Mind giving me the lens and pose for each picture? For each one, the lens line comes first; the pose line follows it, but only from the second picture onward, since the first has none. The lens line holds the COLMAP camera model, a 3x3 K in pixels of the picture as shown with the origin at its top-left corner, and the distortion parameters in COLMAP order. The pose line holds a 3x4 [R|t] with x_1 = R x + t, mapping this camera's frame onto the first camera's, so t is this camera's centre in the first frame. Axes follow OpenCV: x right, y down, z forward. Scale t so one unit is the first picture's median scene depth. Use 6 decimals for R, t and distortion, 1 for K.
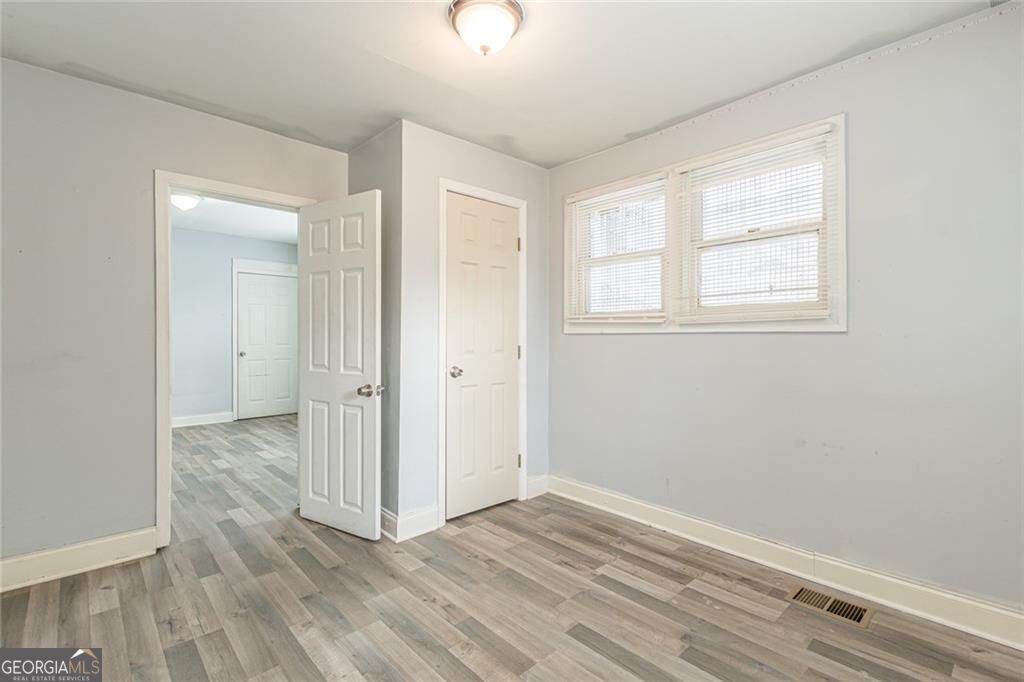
lens RADIAL K [[464.9, 0, 503.1], [0, 464.9, 340.0], [0, 0, 1]] dist [0.008854, -0.001585]
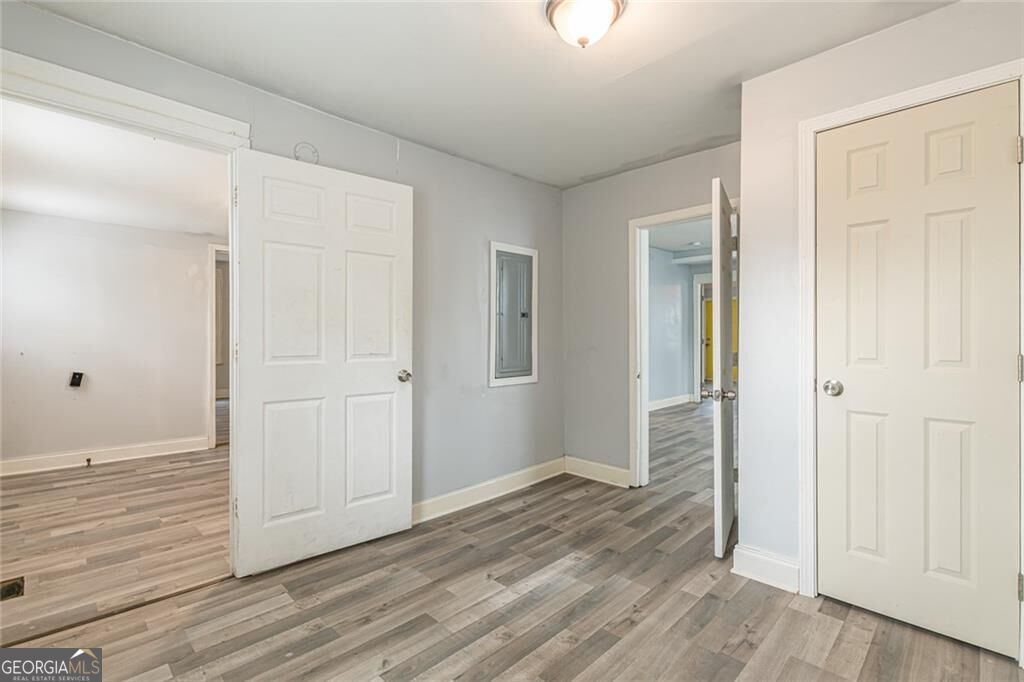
lens RADIAL K [[464.9, 0, 513.1], [0, 464.9, 336.7], [0, 0, 1]] dist [0.008854, -0.001585]
pose [[0.050485, 0.000093, -0.998725, 0.703627], [-0.002061, 0.999998, -0.000011, -0.007608], [0.998723, 0.002059, 0.050485, 0.608617]]
